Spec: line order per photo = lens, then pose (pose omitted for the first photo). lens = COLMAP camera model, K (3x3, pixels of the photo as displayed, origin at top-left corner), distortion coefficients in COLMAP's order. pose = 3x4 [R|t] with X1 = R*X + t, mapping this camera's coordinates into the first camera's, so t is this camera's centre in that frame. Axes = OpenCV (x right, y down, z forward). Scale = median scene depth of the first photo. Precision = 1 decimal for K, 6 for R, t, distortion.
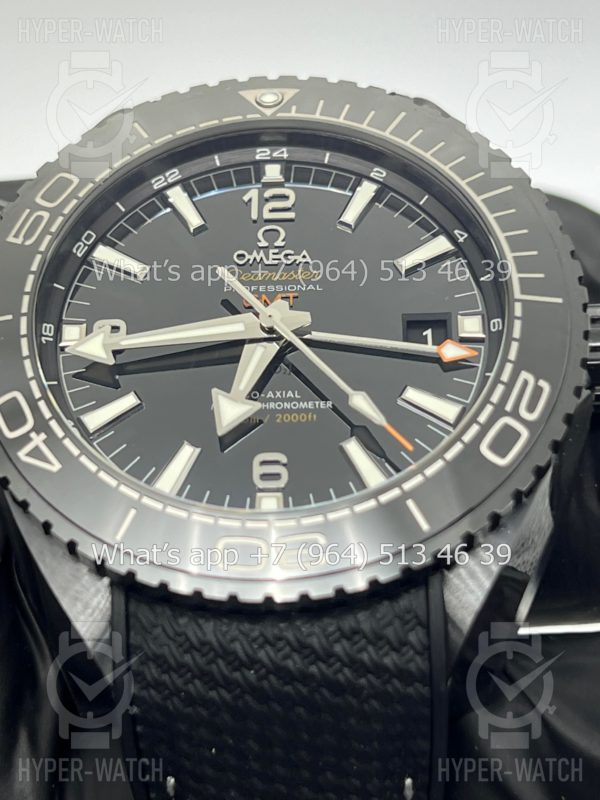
lens RADIAL K [[1984.8, 0, 298.8], [0, 1984.8, 405.4], [0, 0, 1]] dist [0.043723, 0.000000]
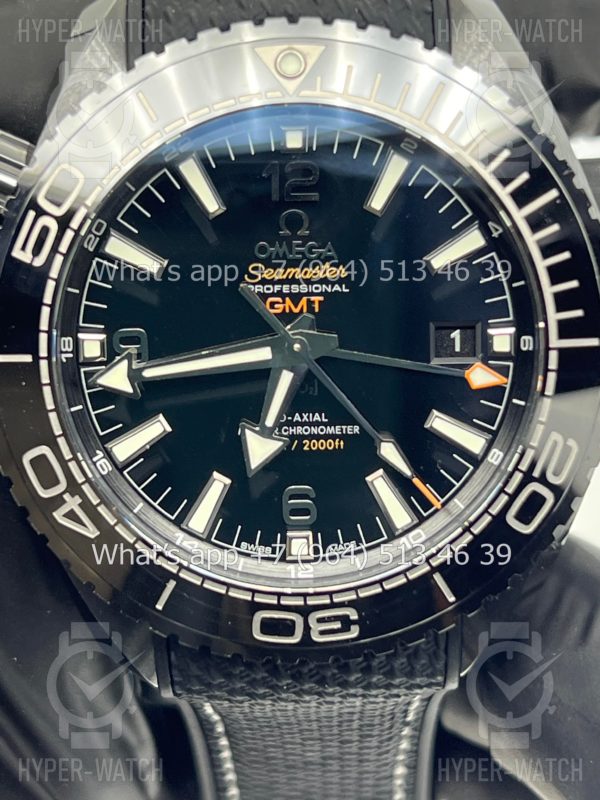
lens RADIAL K [[1848.5, 0, 295.3], [0, 1848.5, 394.3], [0, 0, 1]] dist [0.186019, 0.000000]
pose [[0.998701, -0.020623, 0.046600, -0.058866], [-0.012379, 0.788881, 0.614421, -0.590528], [-0.049433, -0.614199, 0.787601, 0.273638]]
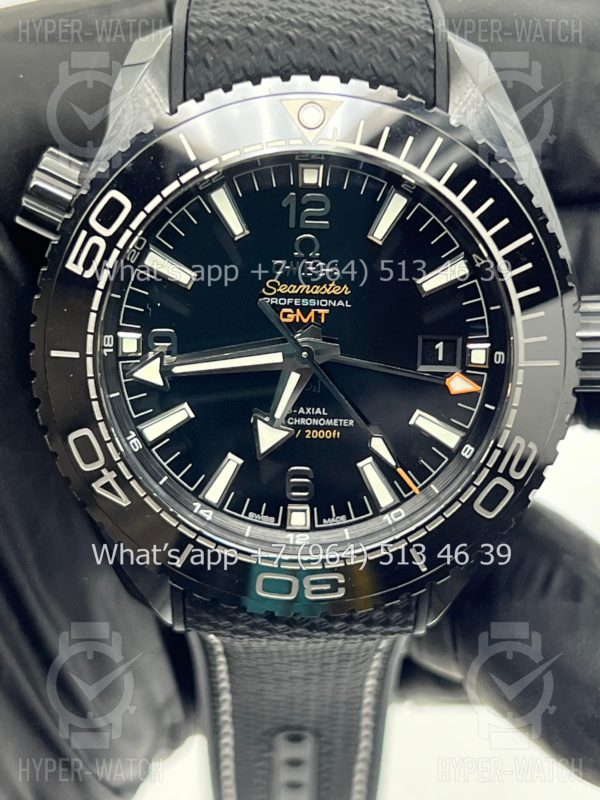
lens RADIAL K [[1848.5, 0, 305.7], [0, 1848.5, 403.0], [0, 0, 1]] dist [0.186019, 0.000000]
pose [[0.997621, 0.019943, 0.065992, -0.084846], [-0.060202, 0.718433, 0.692986, -0.772560], [-0.033591, -0.695311, 0.717924, 0.216106]]
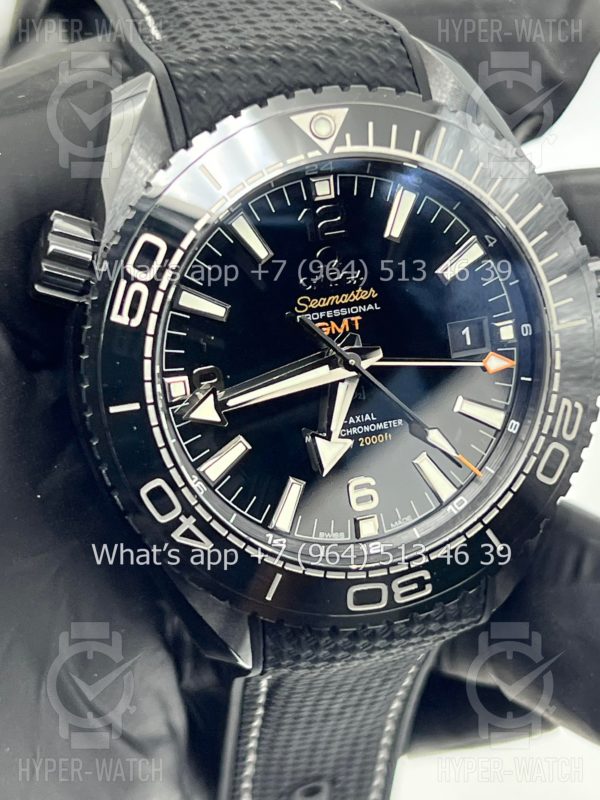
lens RADIAL K [[1848.5, 0, 293.5], [0, 1848.5, 396.0], [0, 0, 1]] dist [0.186019, 0.000000]
pose [[0.943103, -0.174017, 0.283329, -0.358910], [-0.041261, 0.784278, 0.619036, -0.701670], [-0.329931, -0.595505, 0.732474, 0.212543]]
